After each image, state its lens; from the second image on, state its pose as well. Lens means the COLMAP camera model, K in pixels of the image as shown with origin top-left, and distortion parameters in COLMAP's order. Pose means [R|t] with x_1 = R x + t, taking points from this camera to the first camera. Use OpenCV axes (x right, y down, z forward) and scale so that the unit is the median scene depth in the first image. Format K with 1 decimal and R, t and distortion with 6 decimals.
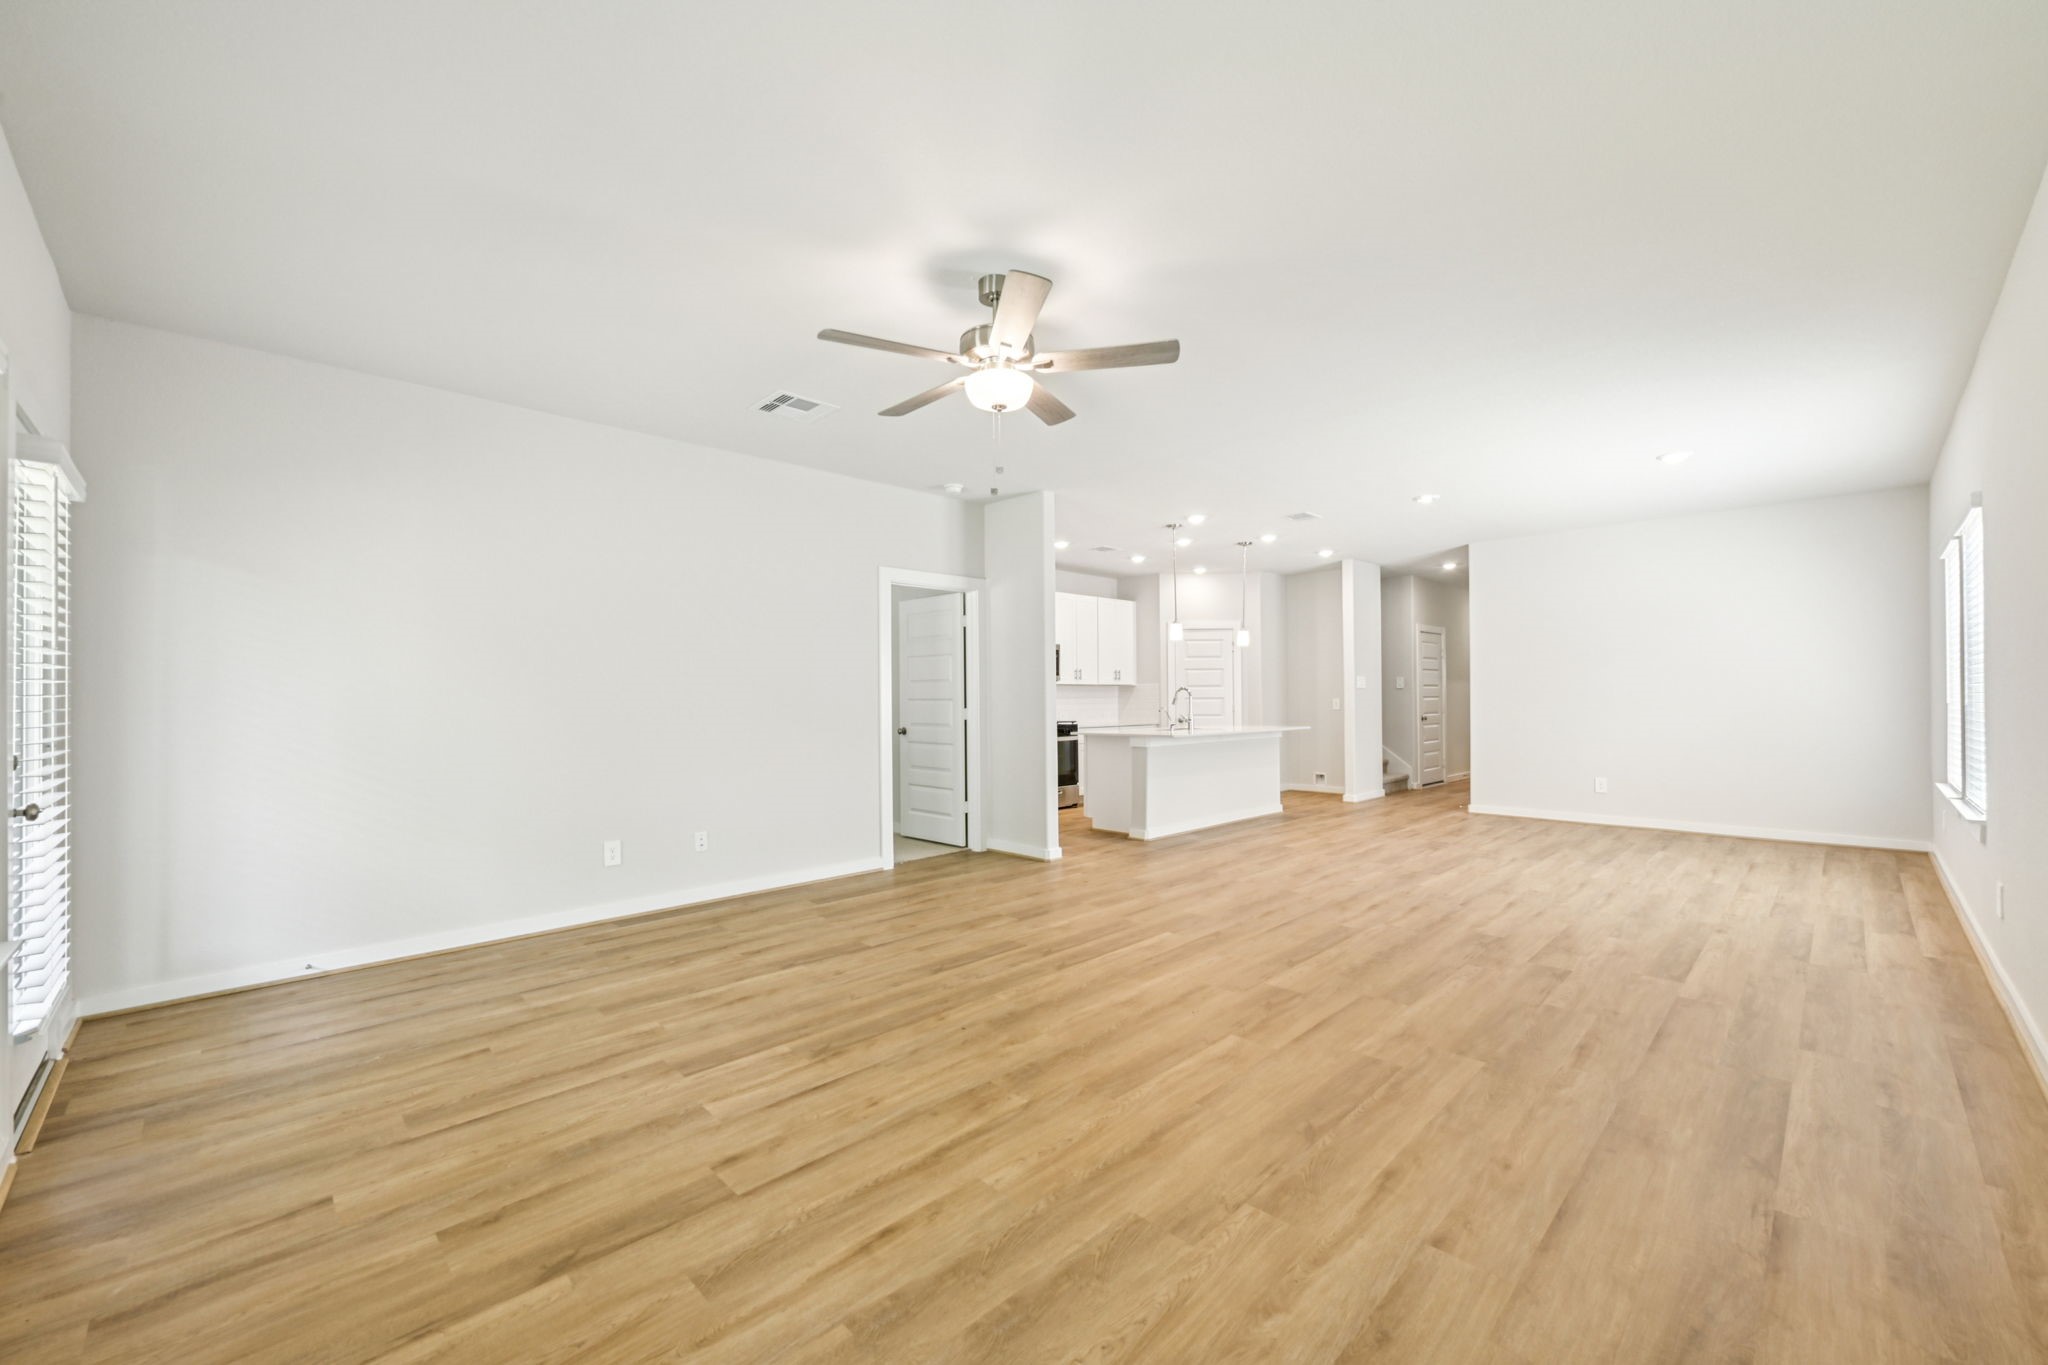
lens RADIAL K [[814.9, 0, 1024.0], [0, 814.9, 682.5], [0, 0, 1]] dist [-0.001263, -0.000060]
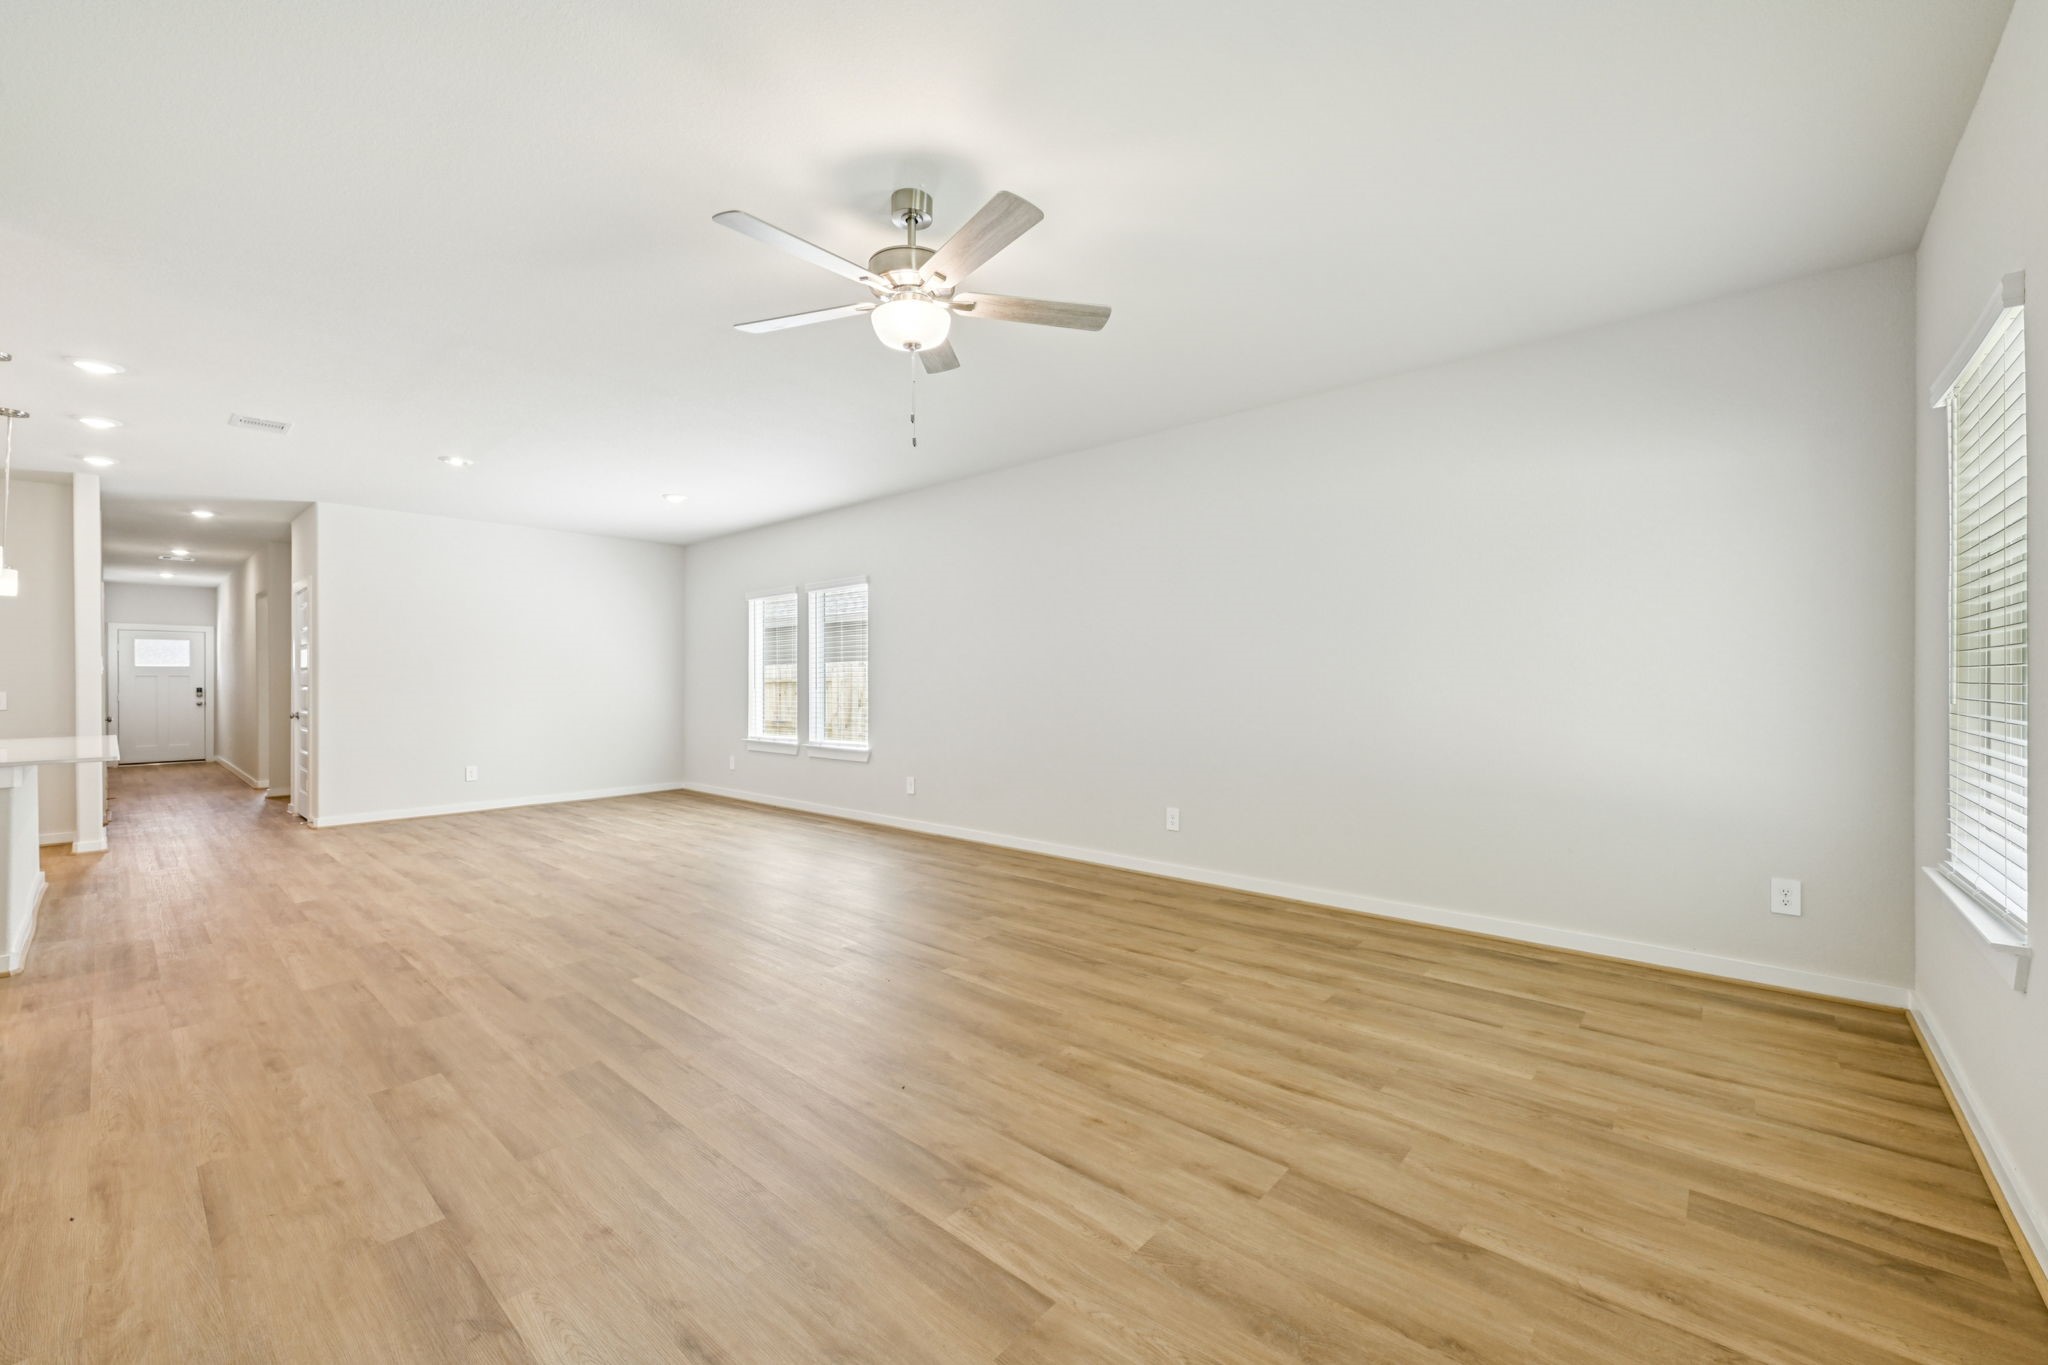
lens RADIAL K [[813.0, 0, 1027.2], [0, 813.0, 679.1], [0, 0, 1]] dist [0.000101, 0.000246]
pose [[-0.068114, 0.008486, 0.997641, -0.728018], [-0.011883, 0.999886, -0.009316, 0.017970], [-0.997607, -0.012489, -0.068005, 0.759086]]
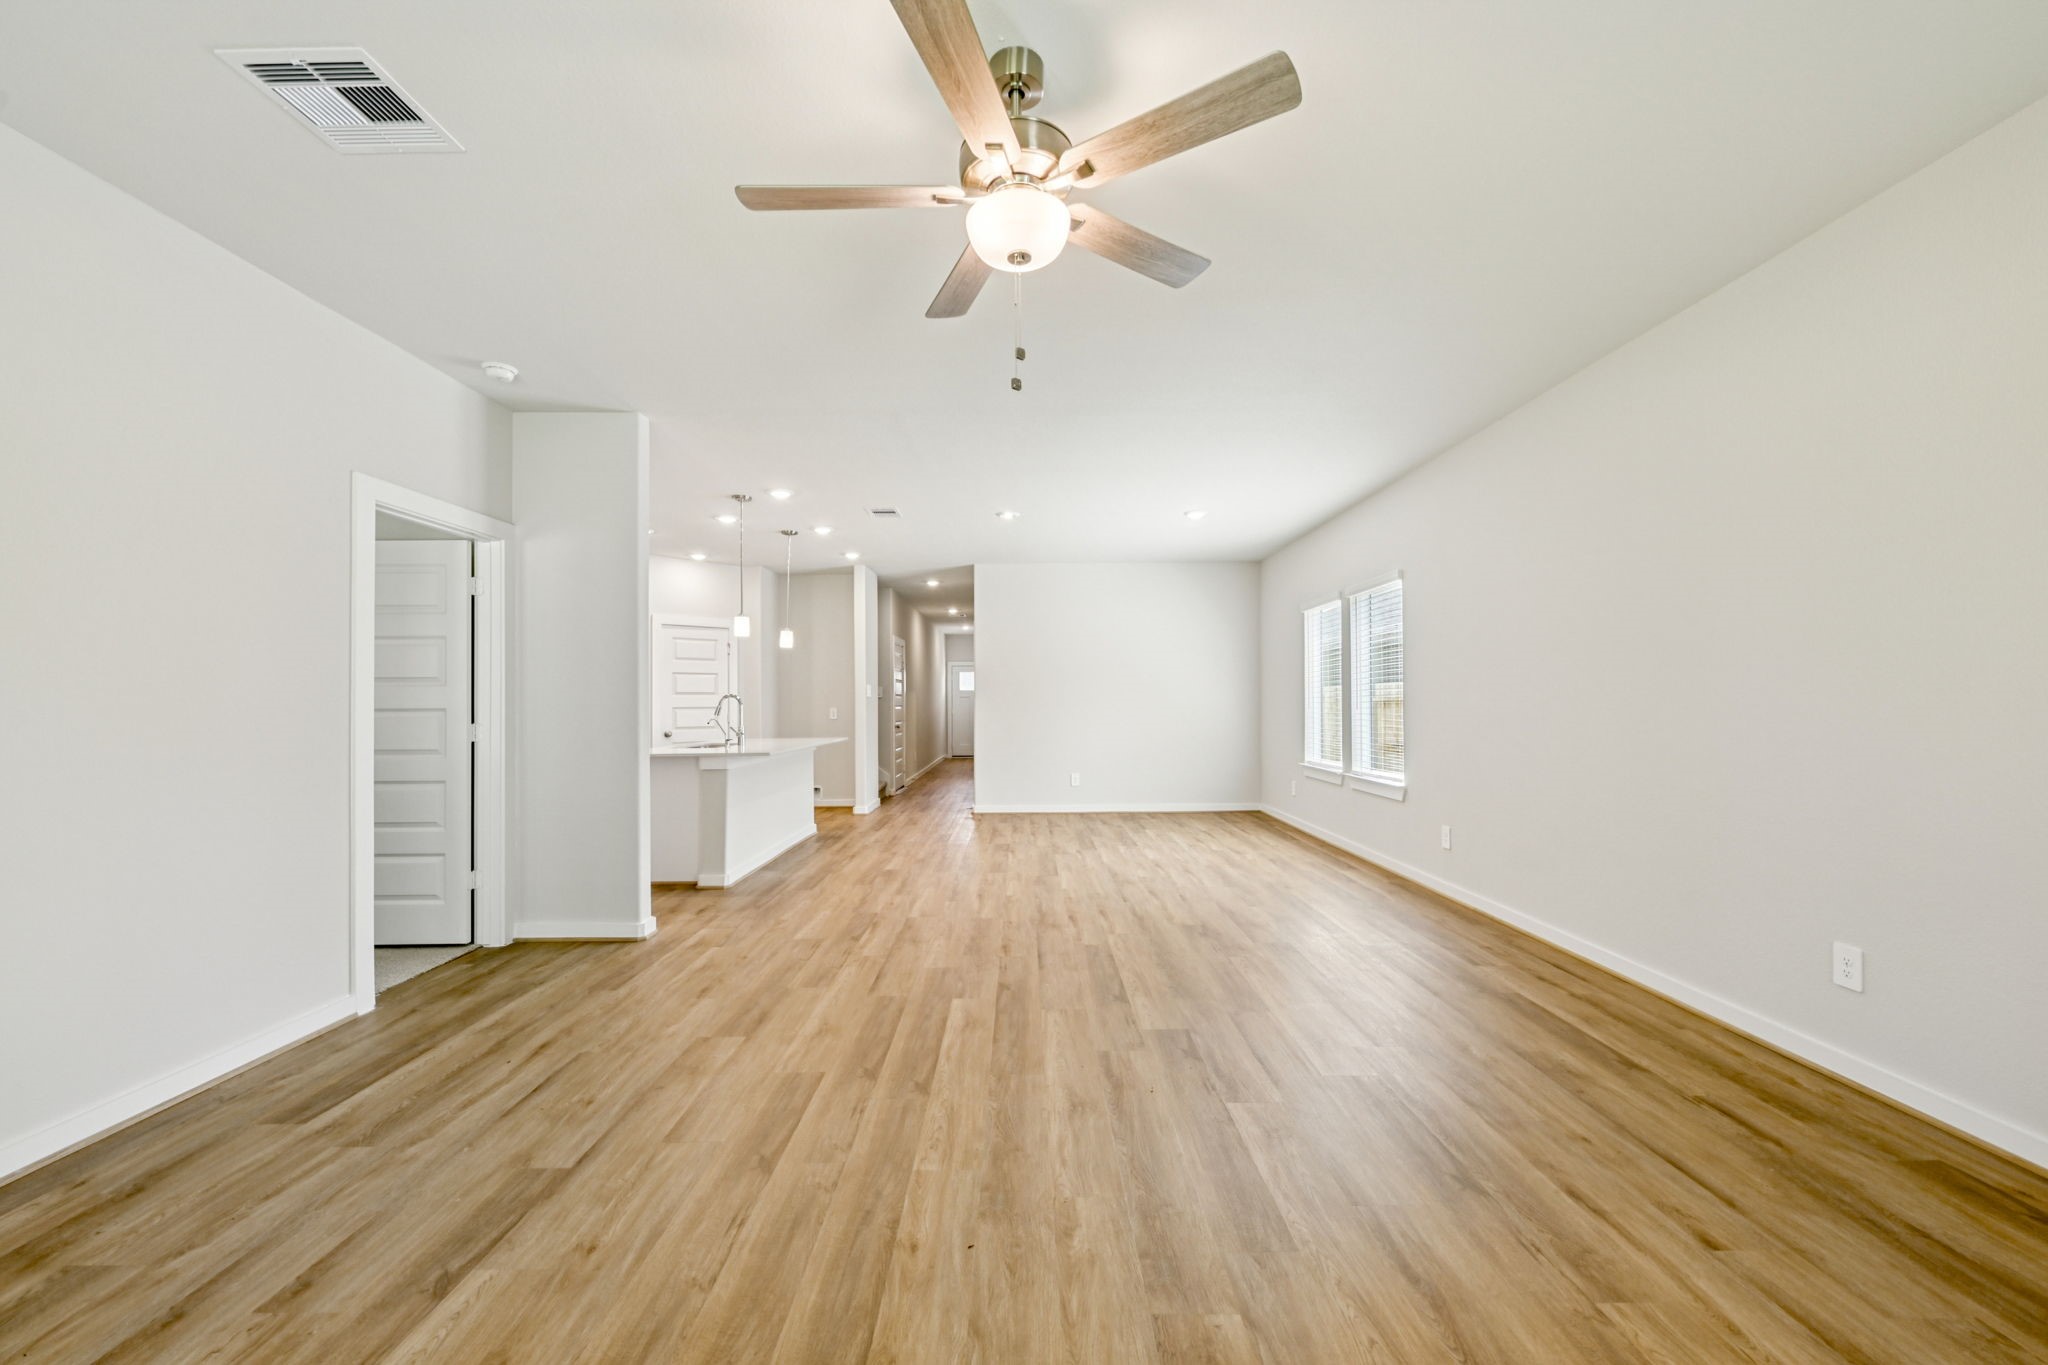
lens RADIAL K [[813.6, 0, 1028.5], [0, 813.6, 686.3], [0, 0, 1]] dist [-0.001020, -0.000457]
pose [[0.697395, 0.016848, 0.716489, -0.394326], [-0.011032, 0.999858, -0.012773, 0.010559], [-0.716602, 0.001004, 0.697482, 0.440893]]
